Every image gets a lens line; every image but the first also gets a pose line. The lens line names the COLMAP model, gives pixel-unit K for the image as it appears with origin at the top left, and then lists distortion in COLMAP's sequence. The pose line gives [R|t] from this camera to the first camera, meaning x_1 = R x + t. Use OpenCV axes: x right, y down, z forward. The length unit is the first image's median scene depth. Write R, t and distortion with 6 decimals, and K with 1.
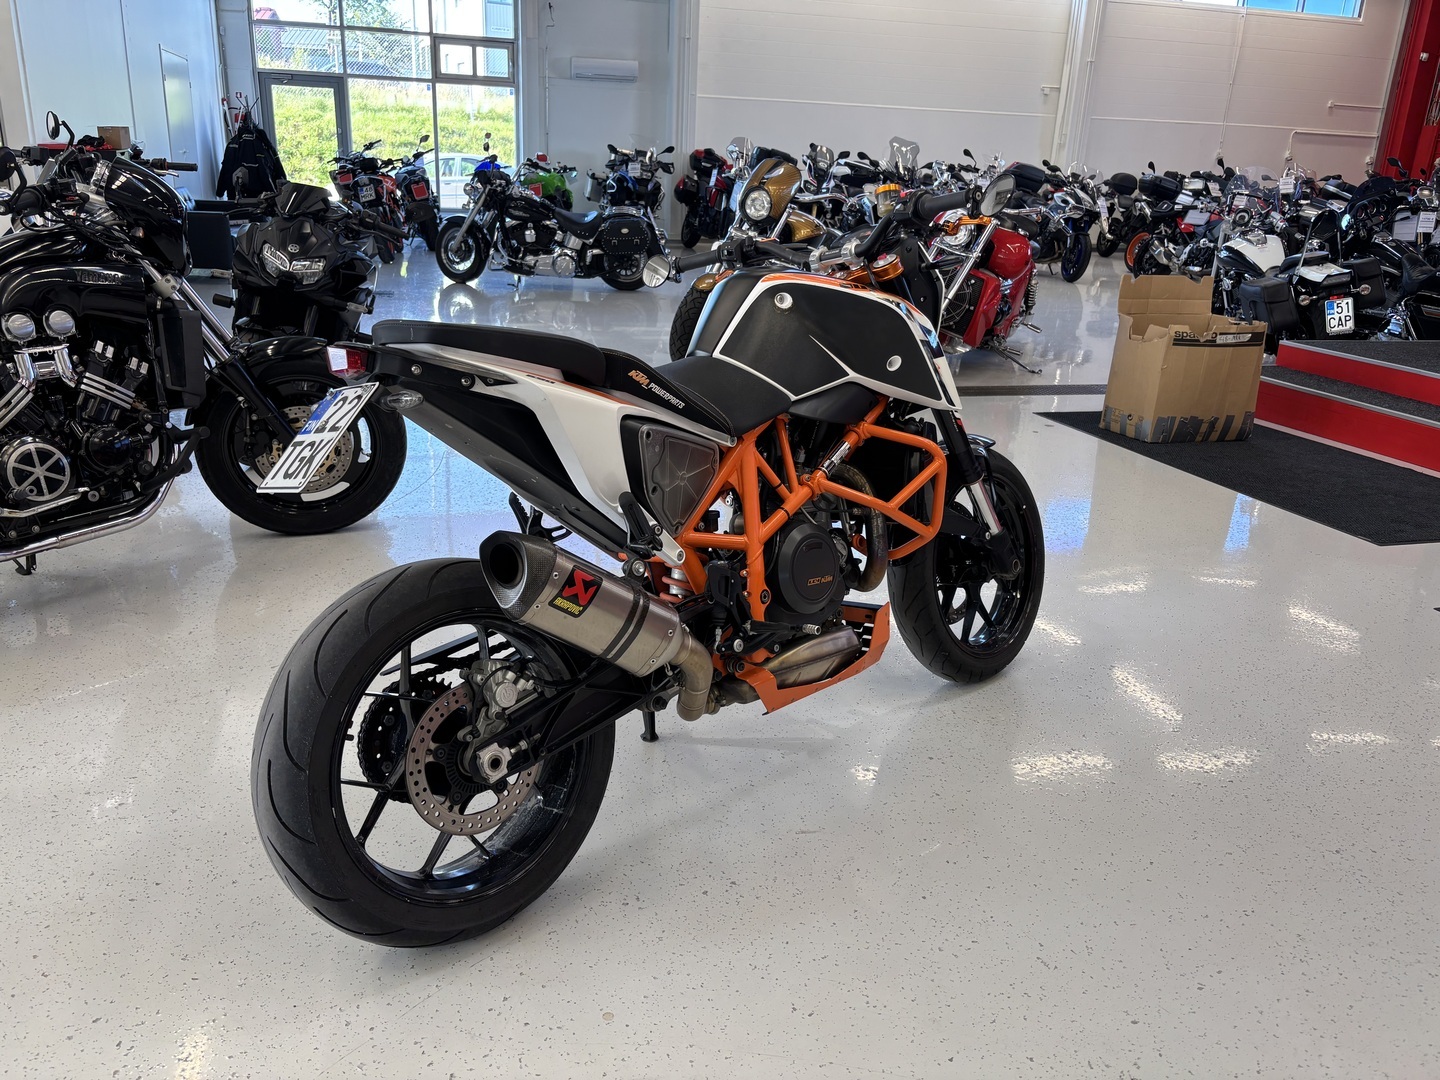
lens RADIAL K [[1110.5, 0, 720.0], [0, 1110.5, 540.0], [0, 0, 1]] dist [0.015822, -0.000856]
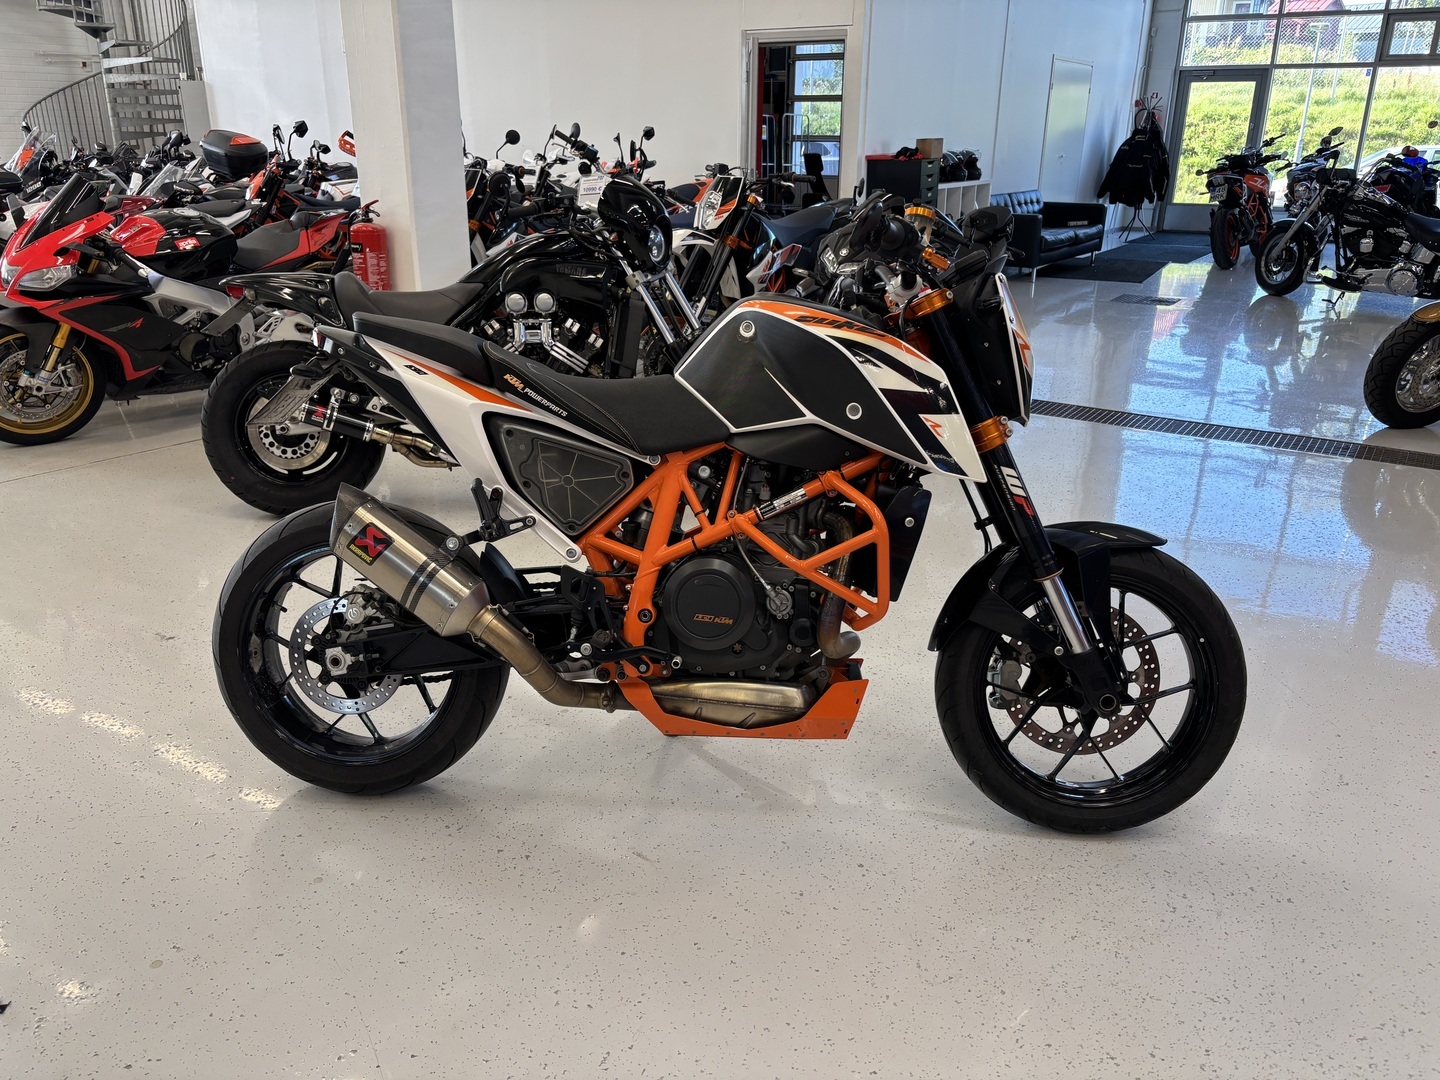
lens RADIAL K [[1105.5, 0, 686.4], [0, 1105.5, 549.9], [0, 0, 1]] dist [0.055044, -0.063547]
pose [[0.663243, 0.230972, -0.711872, 0.513564], [-0.223939, 0.968853, 0.105710, -0.081576], [0.714115, 0.089304, 0.694308, 0.213421]]
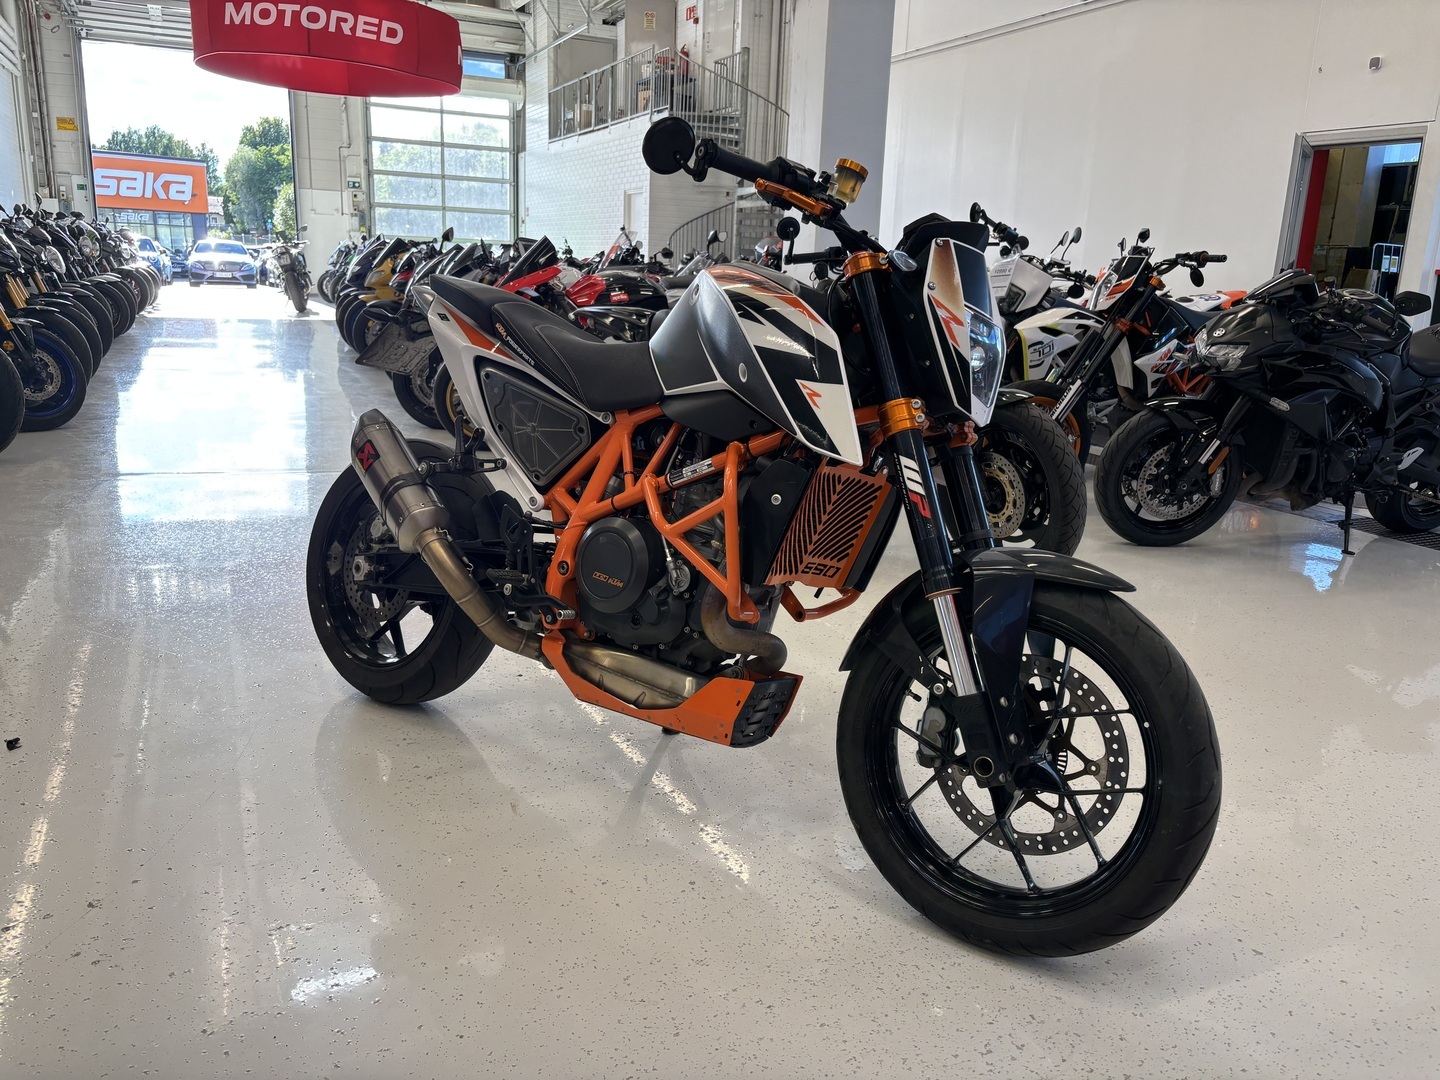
lens RADIAL K [[1110.5, 0, 720.0], [0, 1110.5, 540.0], [0, 0, 1]] dist [0.015822, -0.000856]
pose [[0.169944, 0.202572, -0.964409, 0.690297], [-0.348989, 0.927592, 0.133341, -0.104770], [0.921589, 0.313907, 0.228334, 0.593810]]
